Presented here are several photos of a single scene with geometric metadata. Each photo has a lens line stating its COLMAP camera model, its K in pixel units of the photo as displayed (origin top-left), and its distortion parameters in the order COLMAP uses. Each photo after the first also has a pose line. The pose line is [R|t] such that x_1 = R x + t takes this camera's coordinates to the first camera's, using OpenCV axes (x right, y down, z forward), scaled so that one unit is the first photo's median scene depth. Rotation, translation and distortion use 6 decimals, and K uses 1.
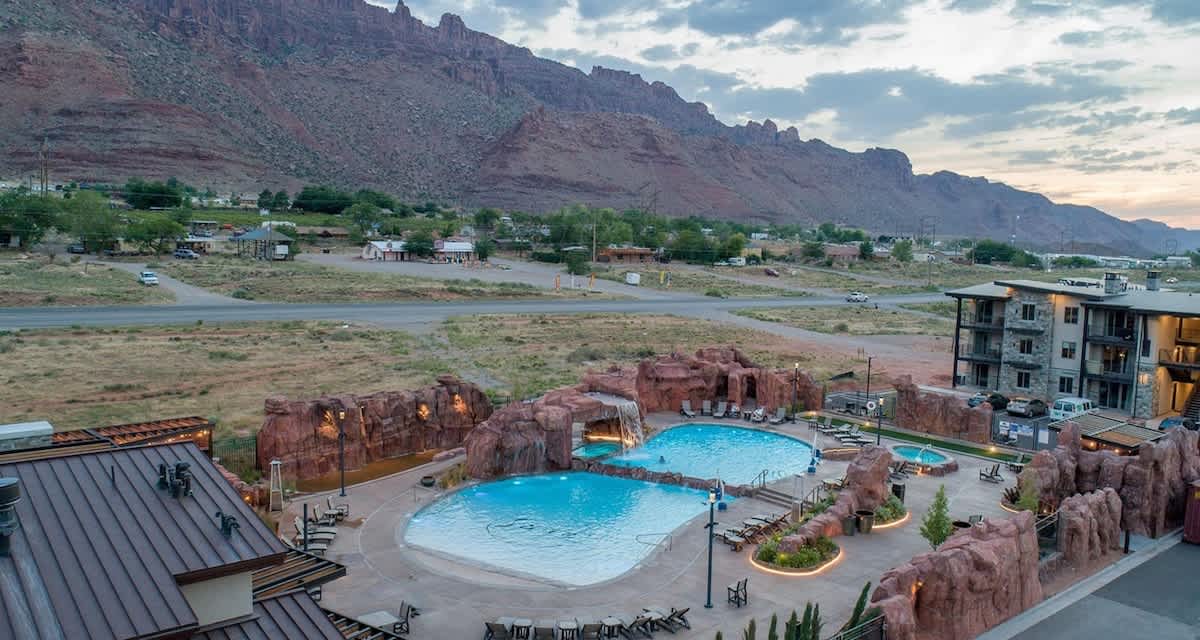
lens RADIAL K [[951.0, 0, 600.0], [0, 951.0, 320.0], [0, 0, 1]] dist [-0.042017, 0.001339]
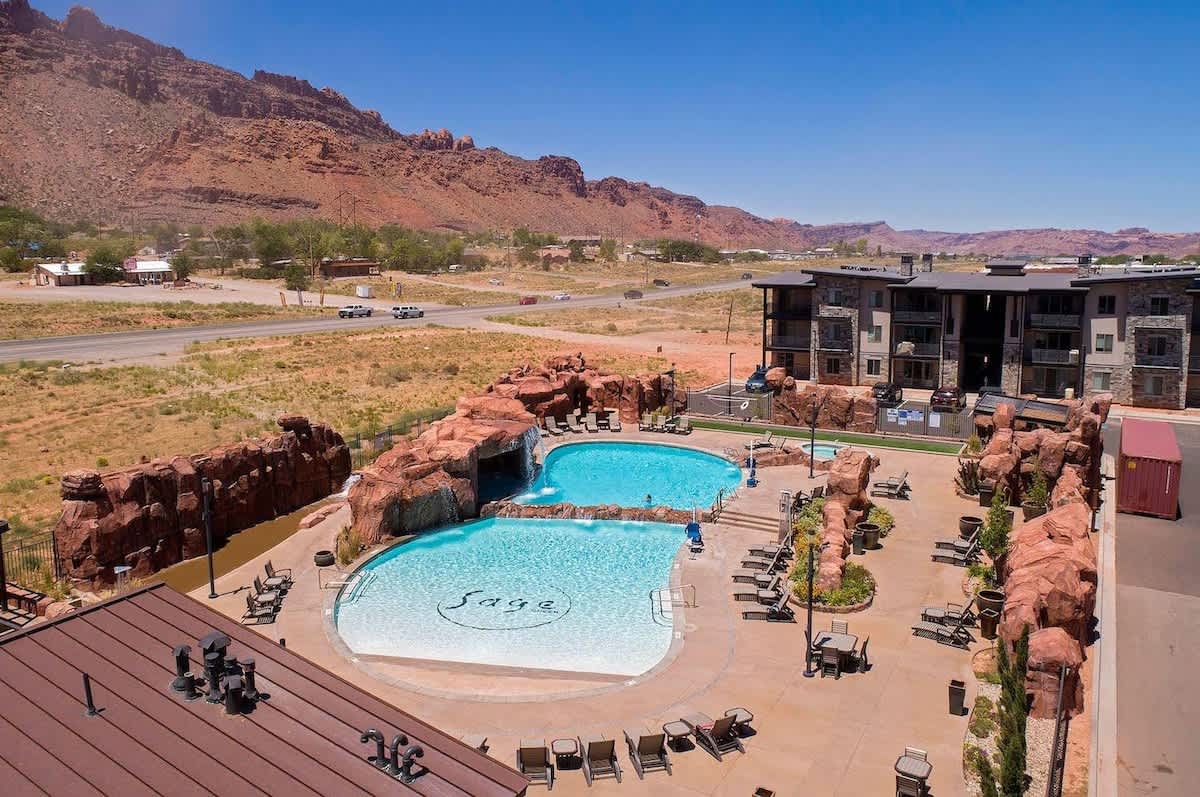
lens RADIAL K [[937.5, 0, 593.4], [0, 937.5, 365.8], [0, 0, 1]] dist [-0.009565, -0.002593]
pose [[0.944049, -0.078357, 0.320361, -0.080840], [0.065974, 0.996600, 0.049345, -0.002187], [-0.323139, -0.025448, 0.946009, 0.089861]]
